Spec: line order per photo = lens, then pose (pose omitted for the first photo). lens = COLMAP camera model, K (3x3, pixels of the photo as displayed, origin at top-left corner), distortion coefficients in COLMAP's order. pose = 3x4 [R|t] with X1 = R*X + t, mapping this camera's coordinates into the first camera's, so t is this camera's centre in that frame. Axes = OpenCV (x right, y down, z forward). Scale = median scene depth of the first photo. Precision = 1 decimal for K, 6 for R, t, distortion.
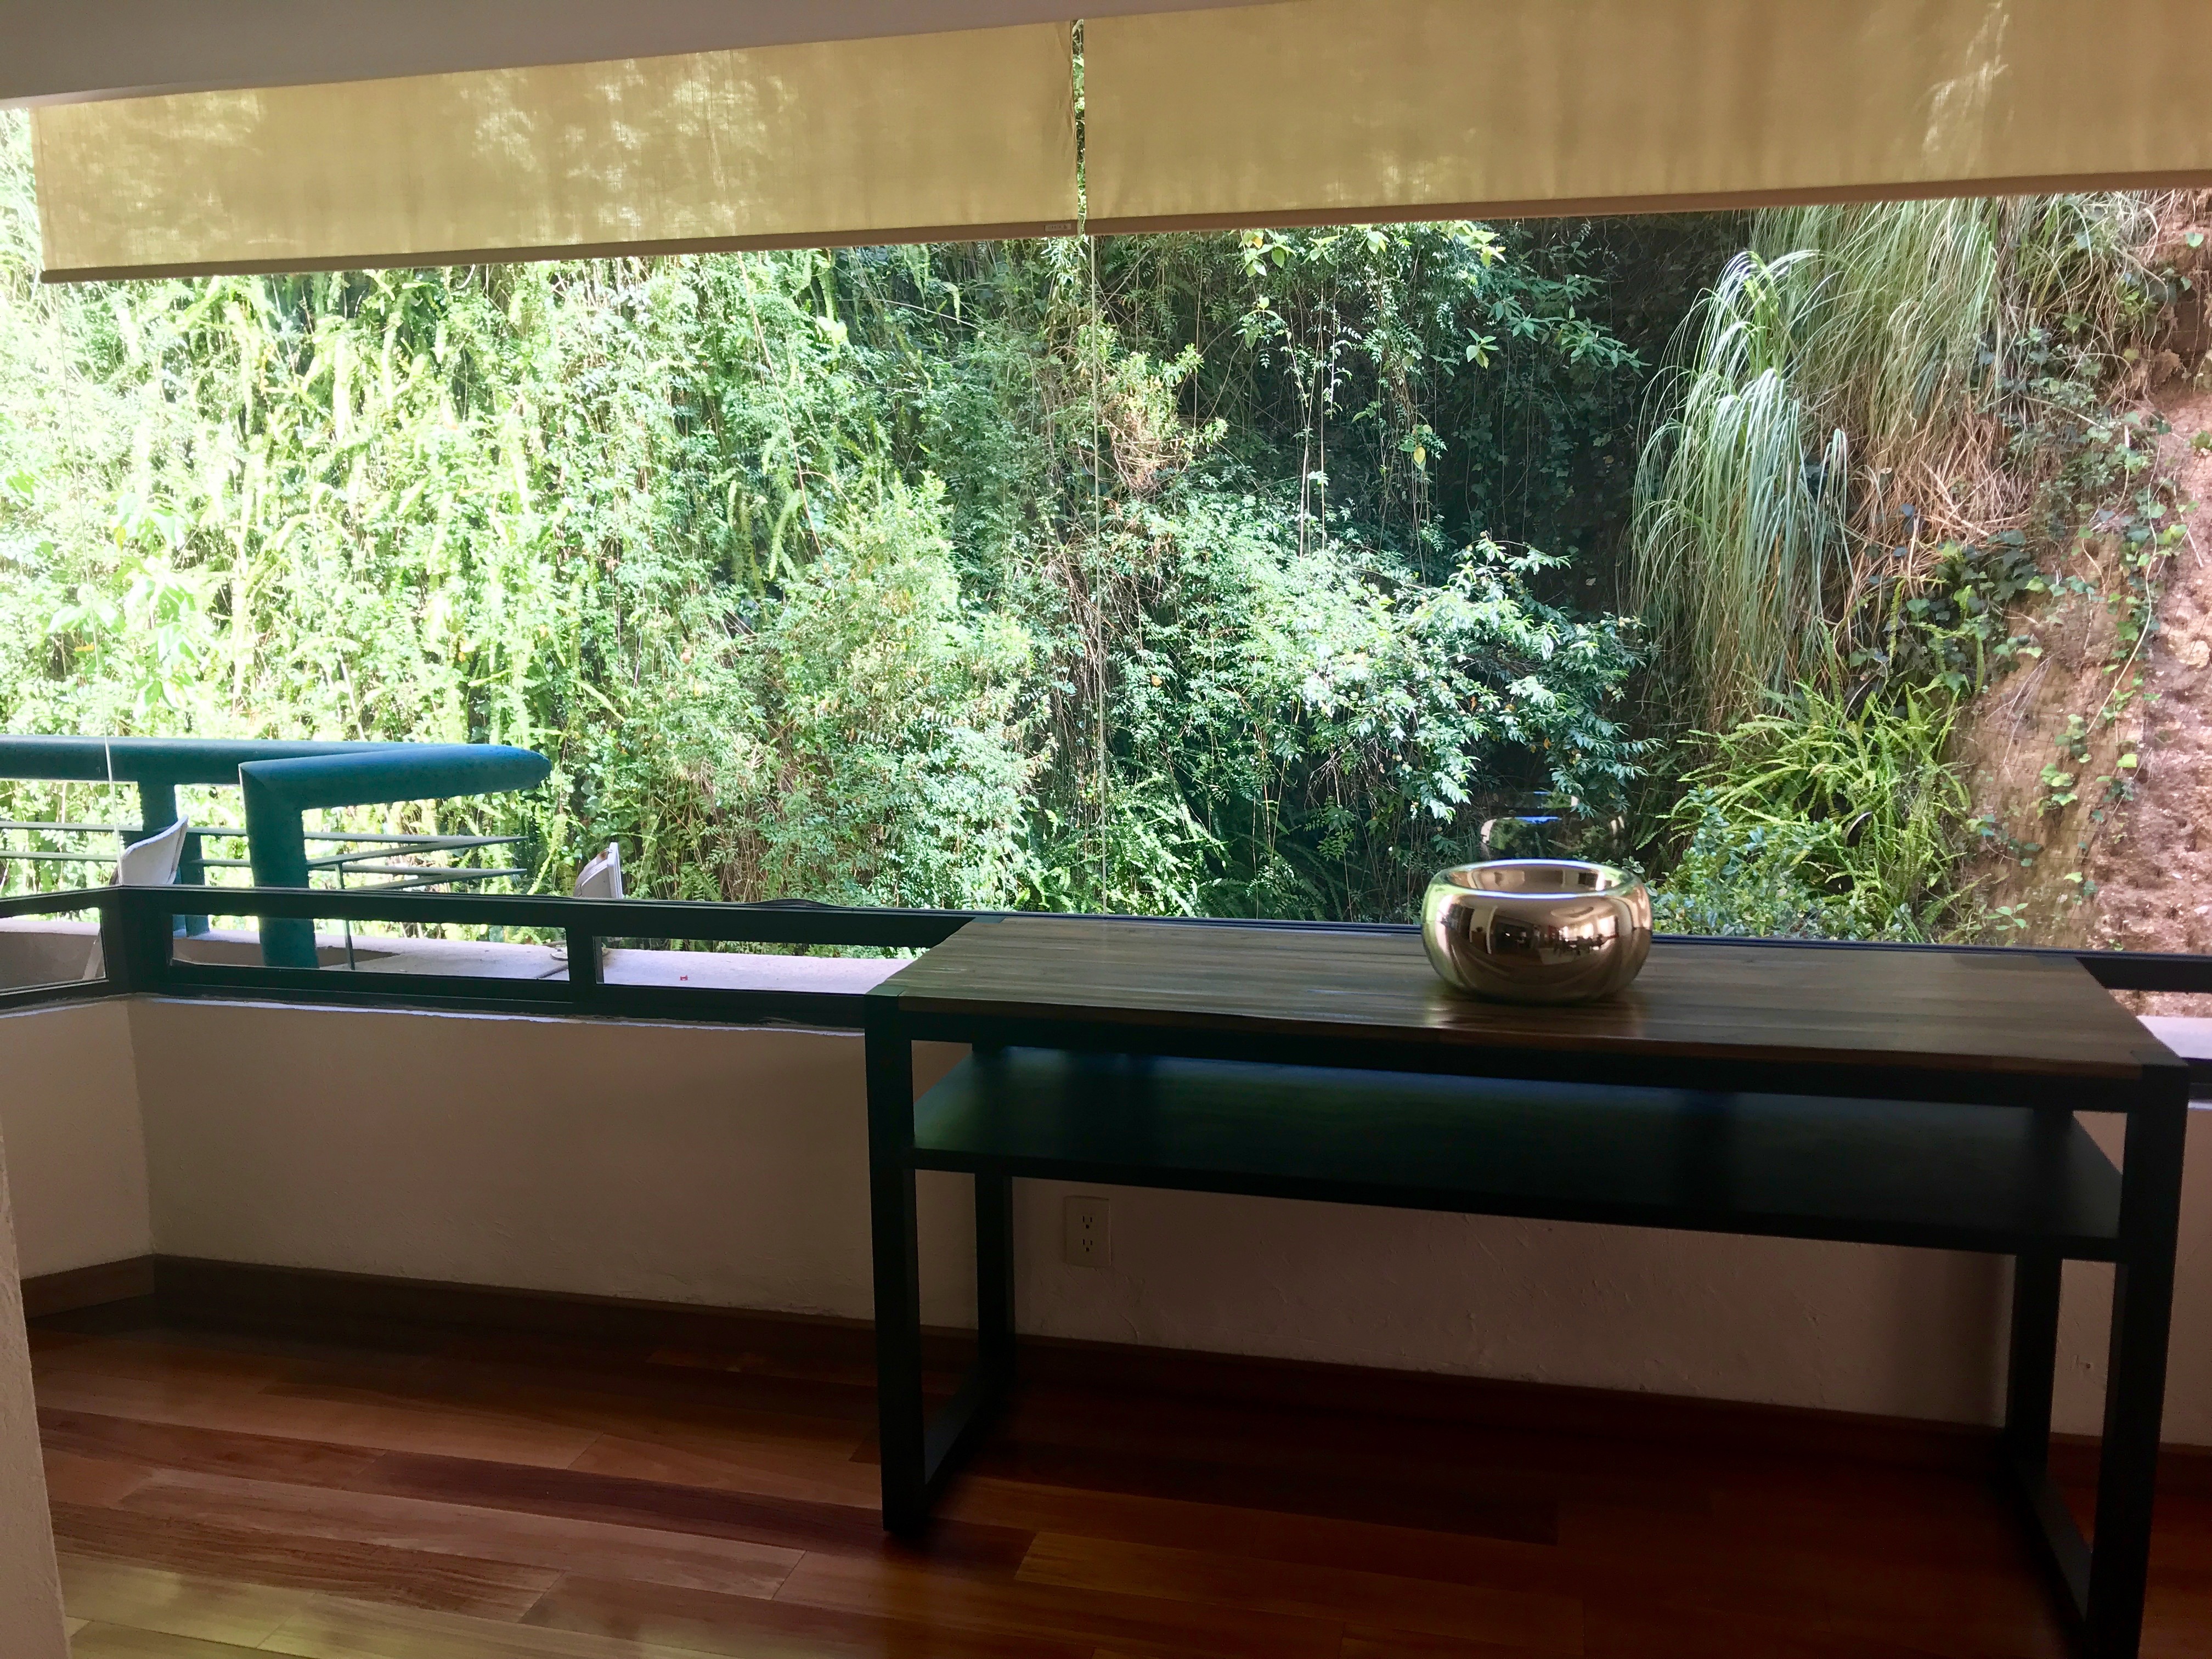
lens RADIAL K [[1830.3, 0, 1106.0], [0, 1830.3, 829.5], [0, 0, 1]] dist [0.030623, 0.006726]
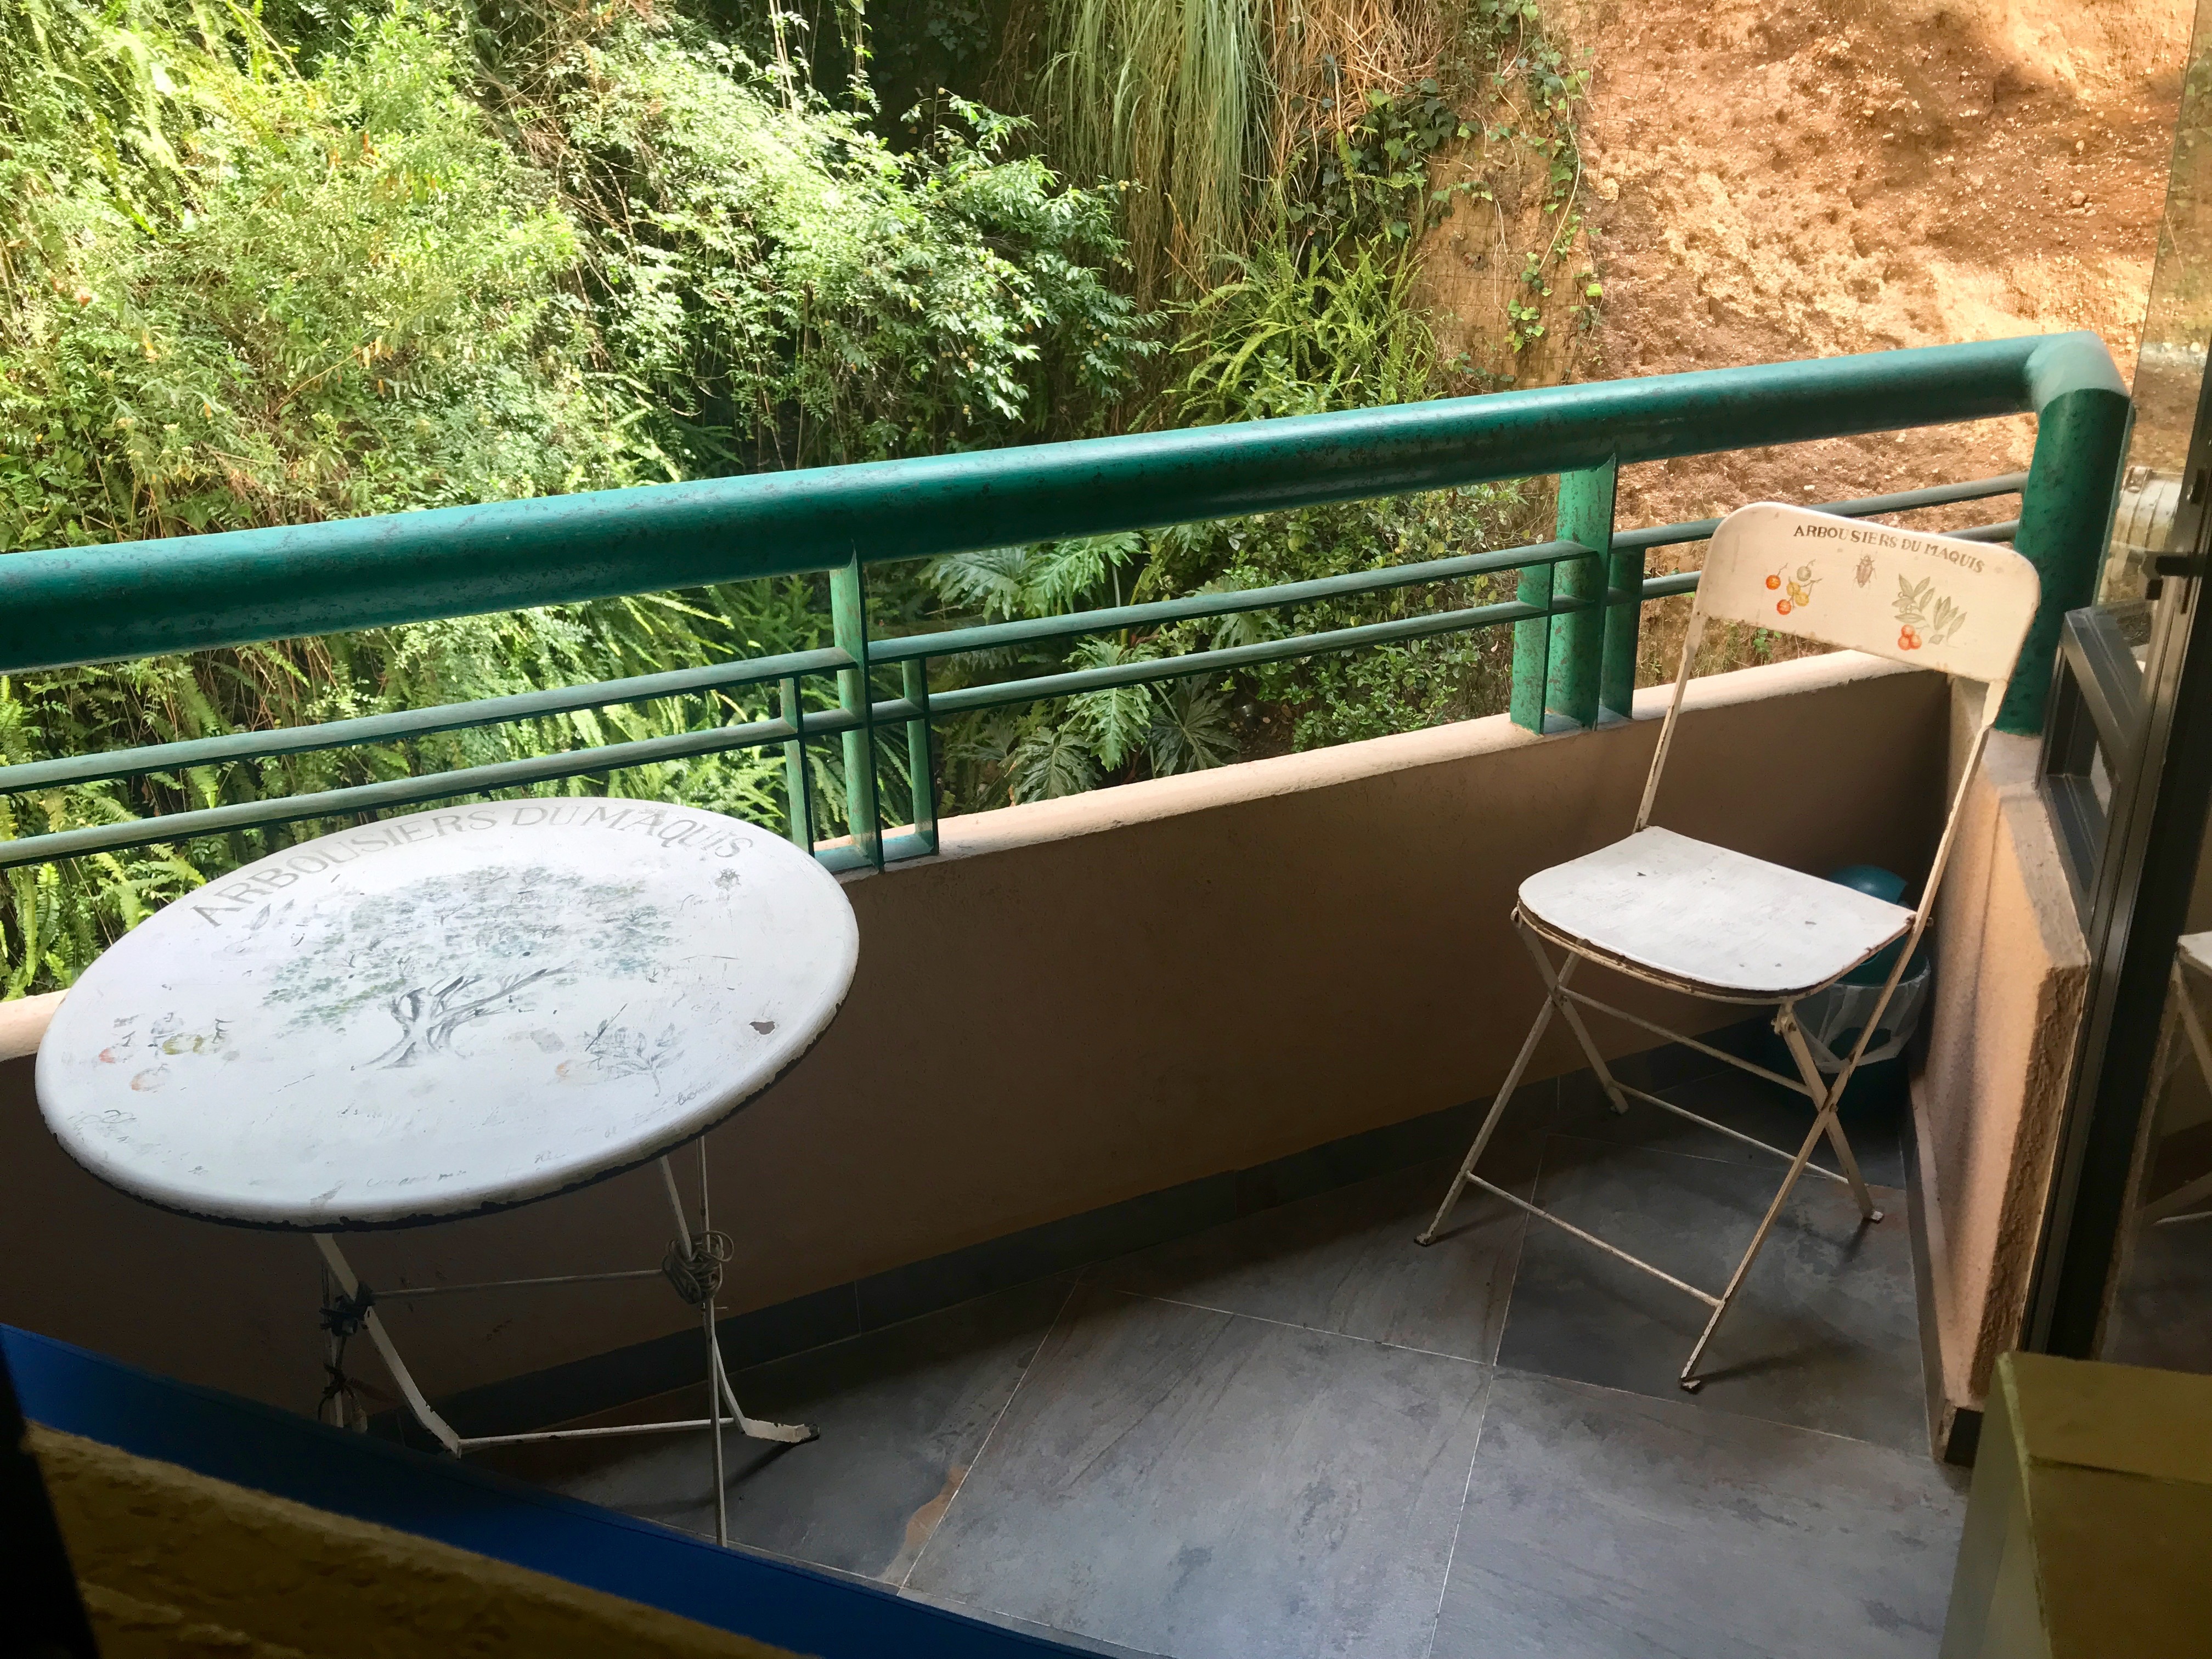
lens RADIAL K [[1846.6, 0, 1106.0], [0, 1846.6, 829.5], [0, 0, 1]] dist [0.024752, 0.005777]
pose [[0.770733, -0.244871, 0.588226, -0.390889], [0.119884, 0.962445, 0.243573, -0.028667], [-0.625779, -0.117211, 0.771144, 0.243989]]
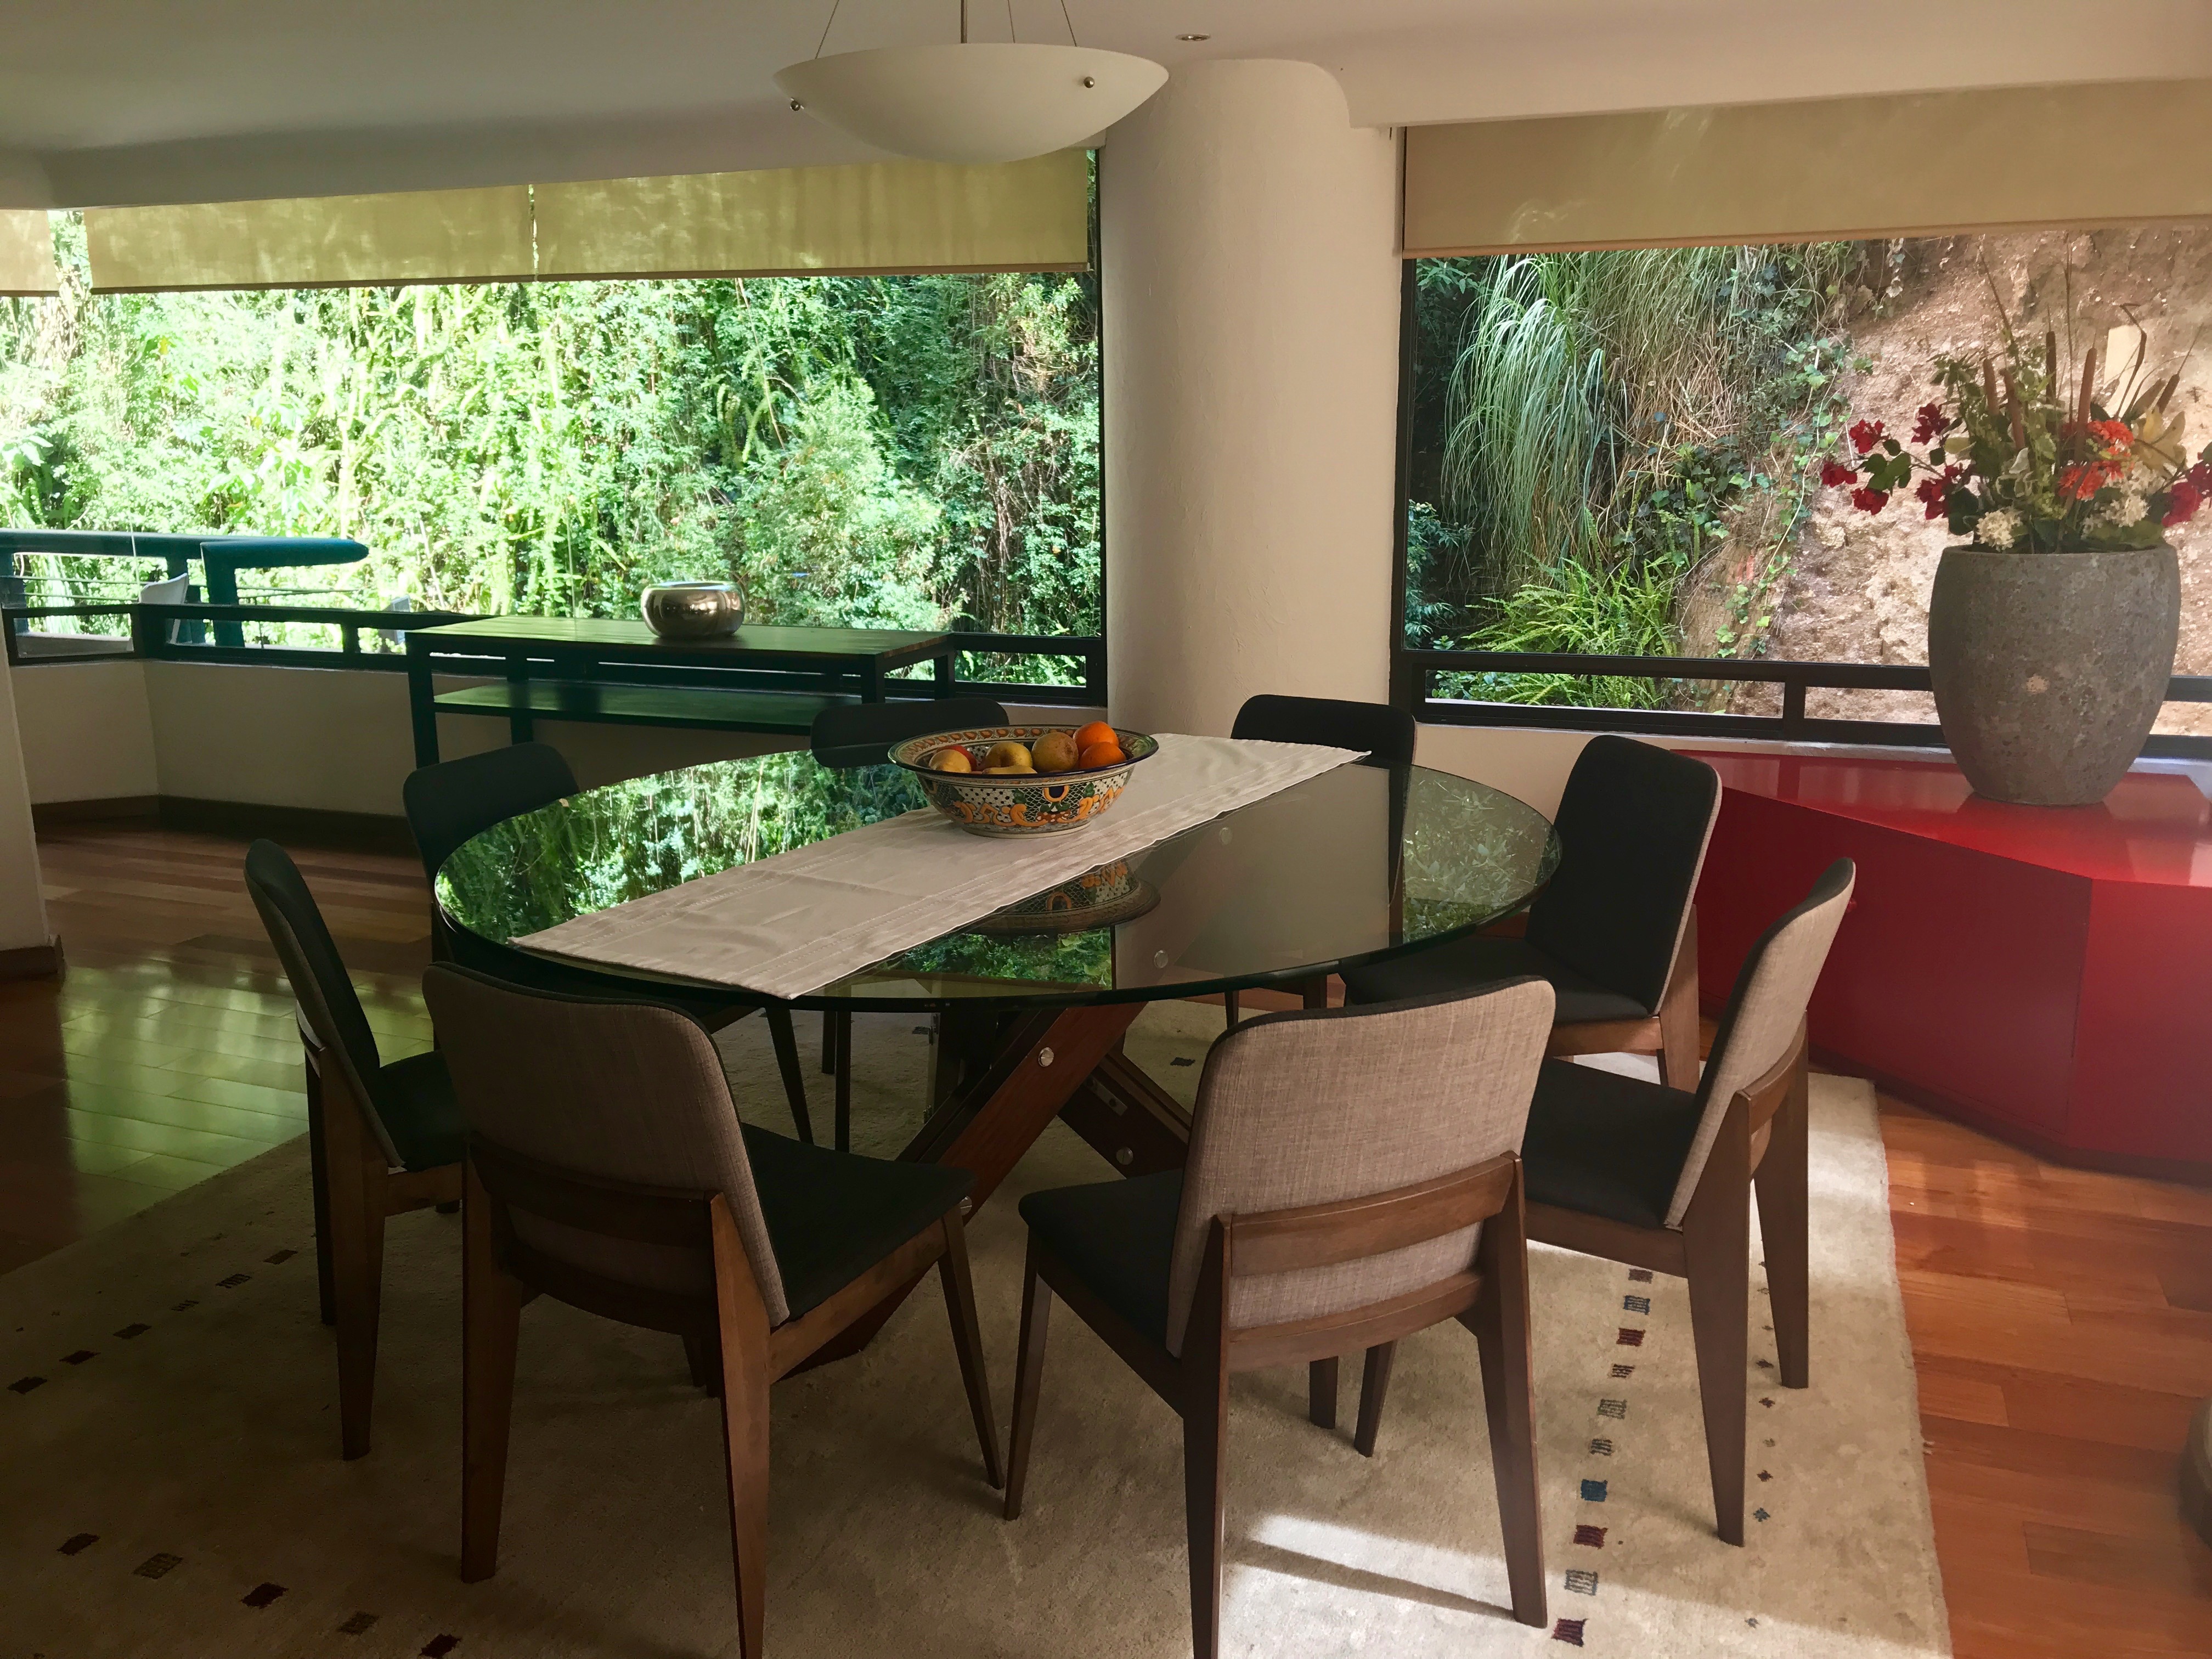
lens RADIAL K [[1846.6, 0, 1106.0], [0, 1846.6, 829.5], [0, 0, 1]] dist [0.024752, 0.005777]
pose [[0.992278, 0.036055, -0.118677, 0.239505], [-0.029769, 0.998080, 0.054319, 0.044074], [0.120407, -0.050367, 0.991446, -0.277756]]
